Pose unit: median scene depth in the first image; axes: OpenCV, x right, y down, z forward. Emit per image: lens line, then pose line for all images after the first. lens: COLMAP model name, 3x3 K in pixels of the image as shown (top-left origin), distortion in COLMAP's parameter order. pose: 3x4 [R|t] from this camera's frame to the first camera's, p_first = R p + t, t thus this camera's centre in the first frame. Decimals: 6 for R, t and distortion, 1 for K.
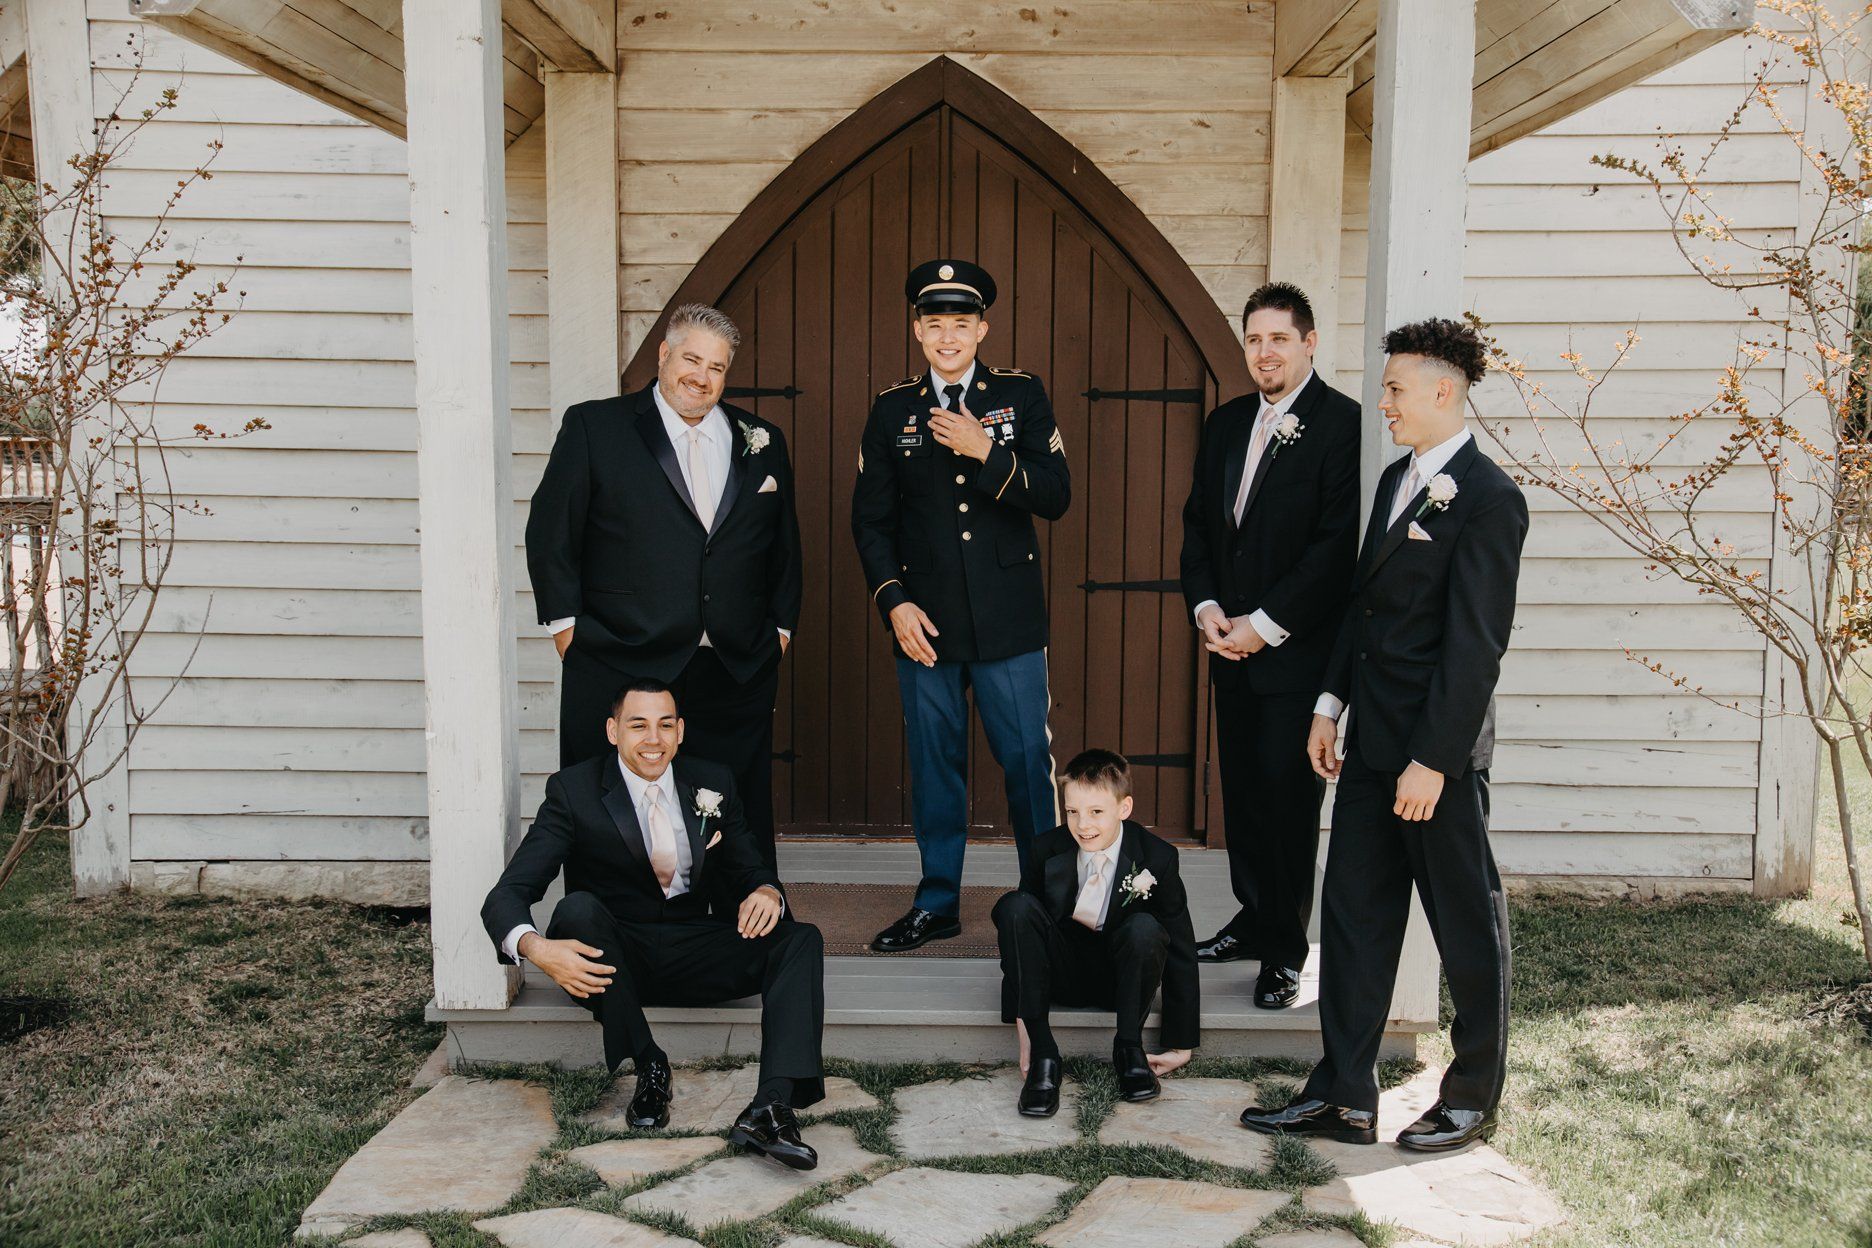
lens RADIAL K [[1966.3, 0, 936.0], [0, 1966.3, 624.0], [0, 0, 1]] dist [0.113690, 0.001558]
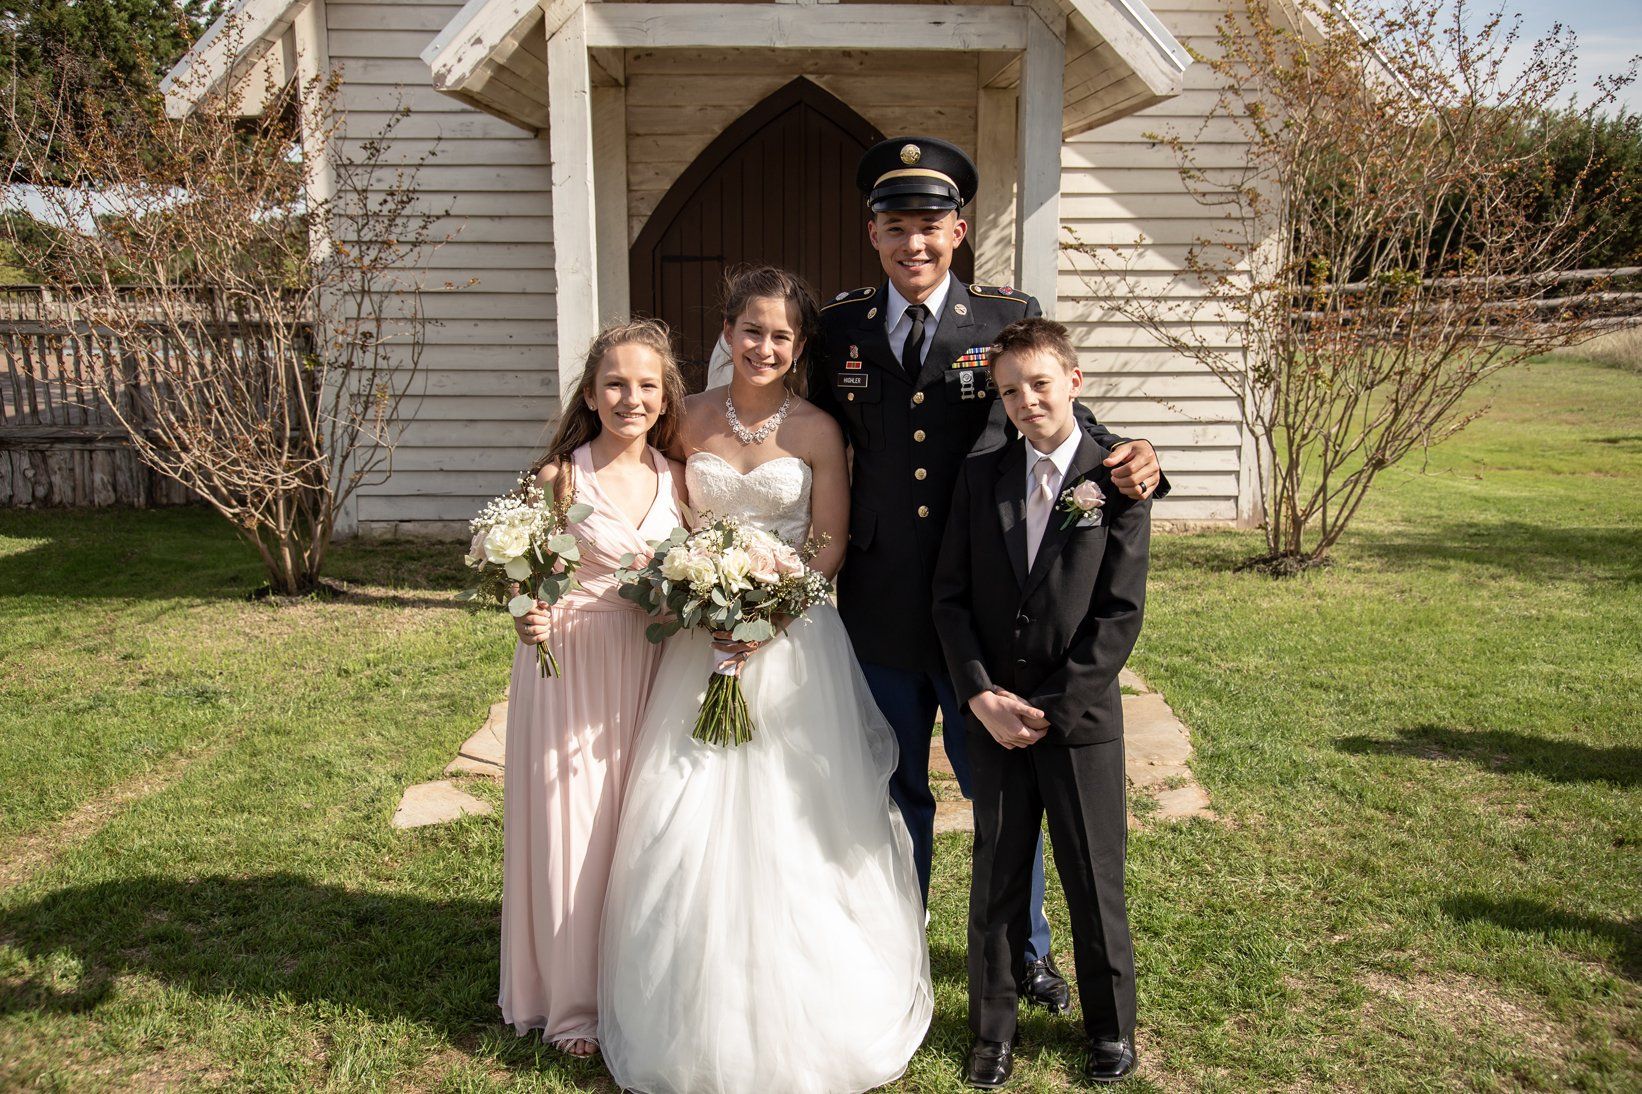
lens RADIAL K [[1293.3, 0, 821.0], [0, 1293.3, 547.0], [0, 0, 1]] dist [-0.034424, 0.051073]
pose [[0.999527, -0.013288, 0.027736, -0.017075], [0.009927, 0.992964, 0.117998, 0.009925], [-0.029109, -0.117666, 0.992626, -0.249318]]
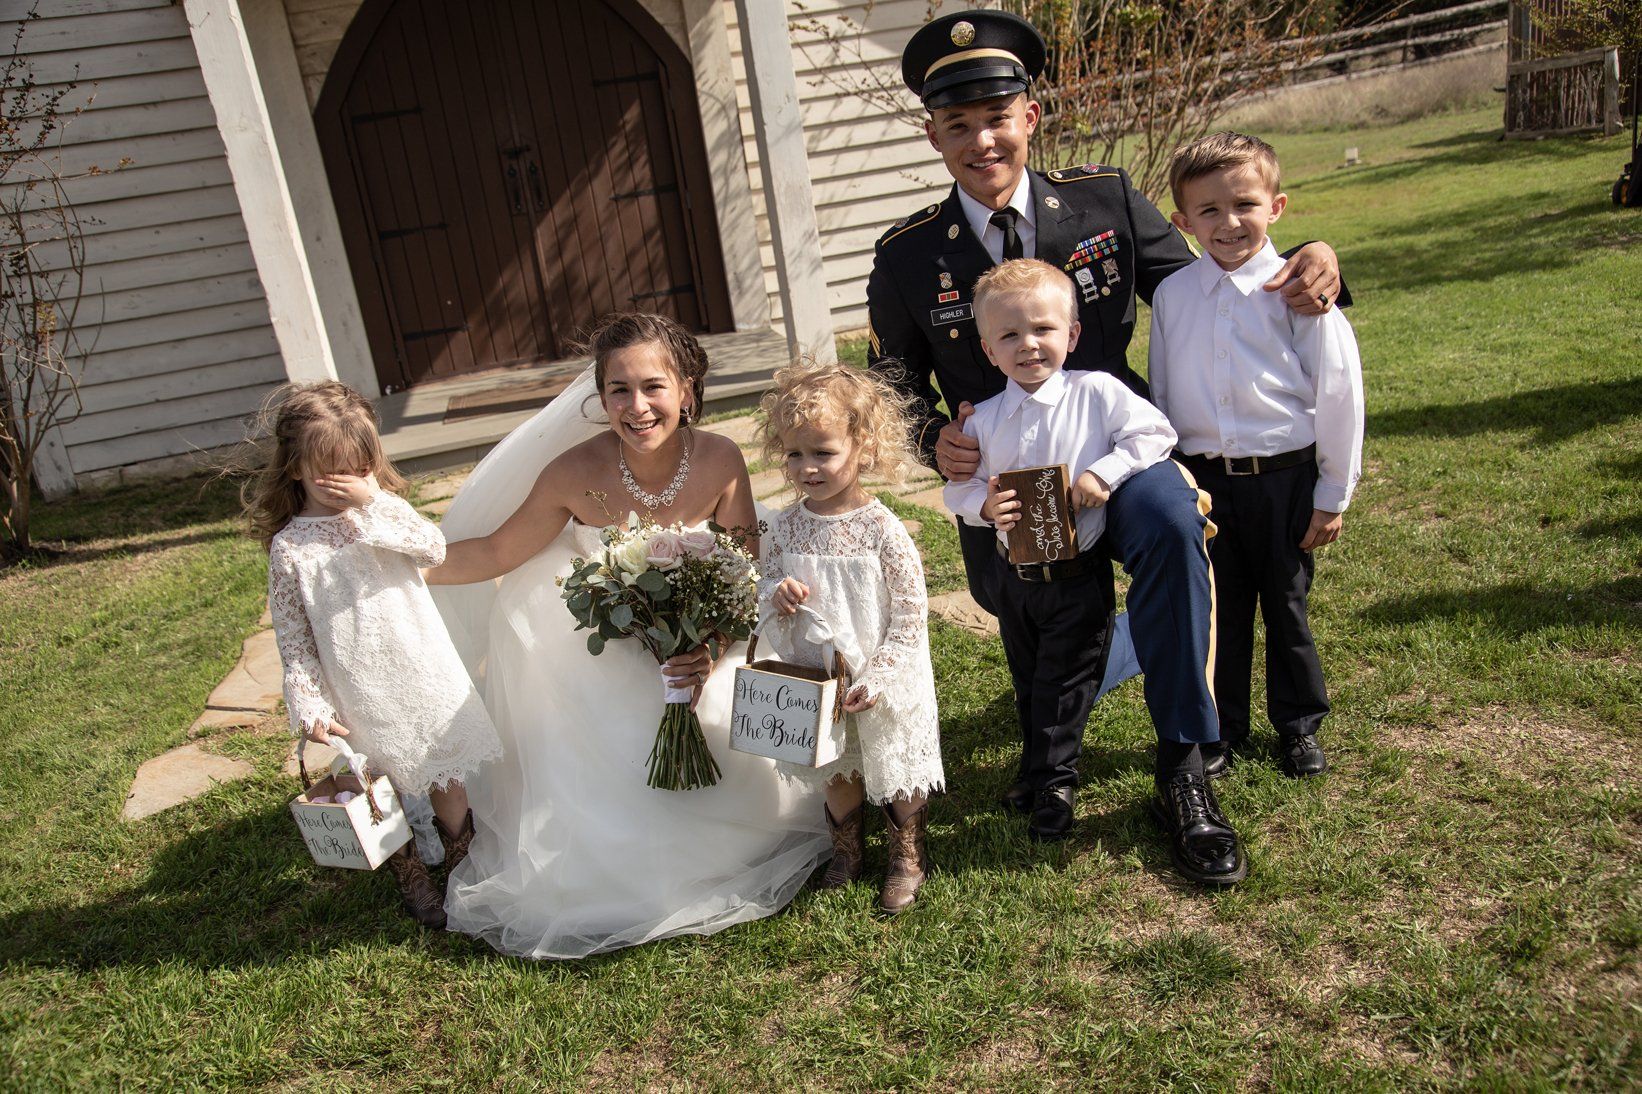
lens RADIAL K [[1293.3, 0, 821.0], [0, 1293.3, 547.0], [0, 0, 1]] dist [-0.034424, 0.051073]
pose [[0.960170, -0.216757, 0.176321, -0.019178], [0.169618, 0.953626, 0.248652, 0.023467], [-0.222041, -0.208841, 0.952409, -0.202821]]
